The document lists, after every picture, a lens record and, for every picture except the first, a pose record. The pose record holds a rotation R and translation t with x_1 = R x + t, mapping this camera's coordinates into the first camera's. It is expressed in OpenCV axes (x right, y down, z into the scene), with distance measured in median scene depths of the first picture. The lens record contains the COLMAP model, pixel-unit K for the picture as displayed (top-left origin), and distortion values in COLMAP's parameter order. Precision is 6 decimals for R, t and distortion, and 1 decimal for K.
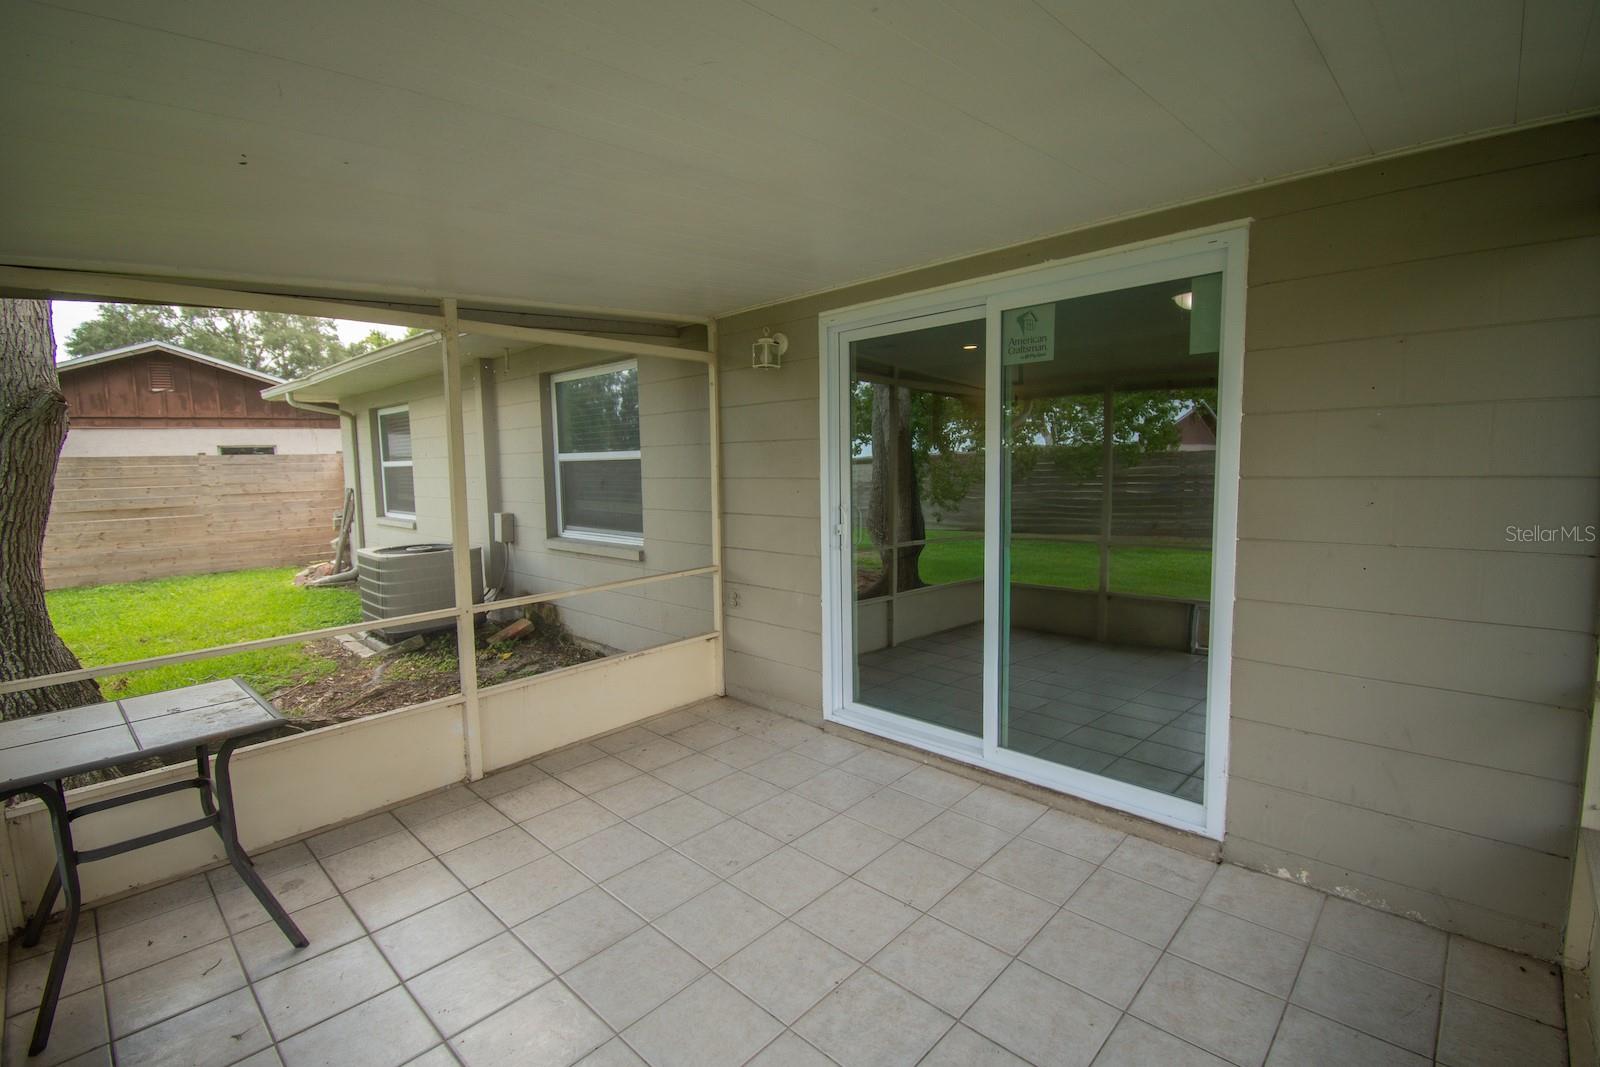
lens RADIAL K [[707.7, 0, 810.4], [0, 707.7, 542.4], [0, 0, 1]] dist [-0.000203, -0.002070]
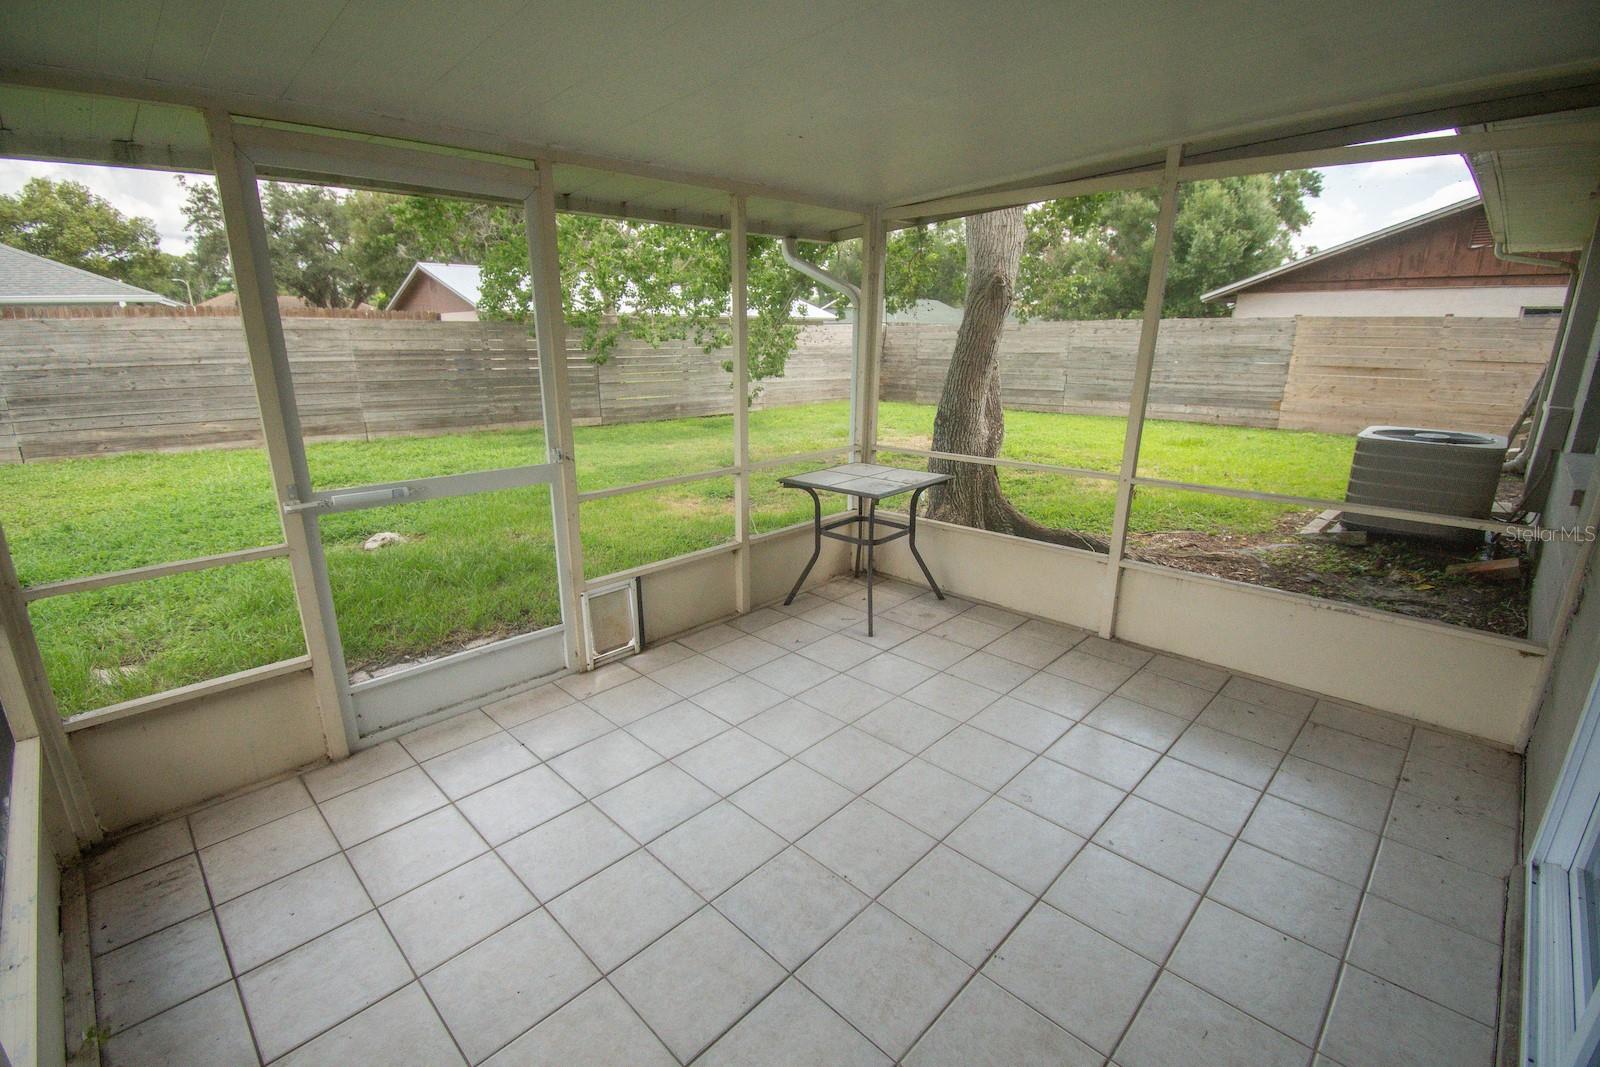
lens RADIAL K [[707.7, 0, 811.4], [0, 707.7, 532.8], [0, 0, 1]] dist [-0.000203, -0.002070]
pose [[0.020500, 0.301834, -0.953140, 0.123455], [-0.130155, 0.946033, 0.296784, -0.018112], [0.991282, 0.117972, 0.058679, 0.123988]]
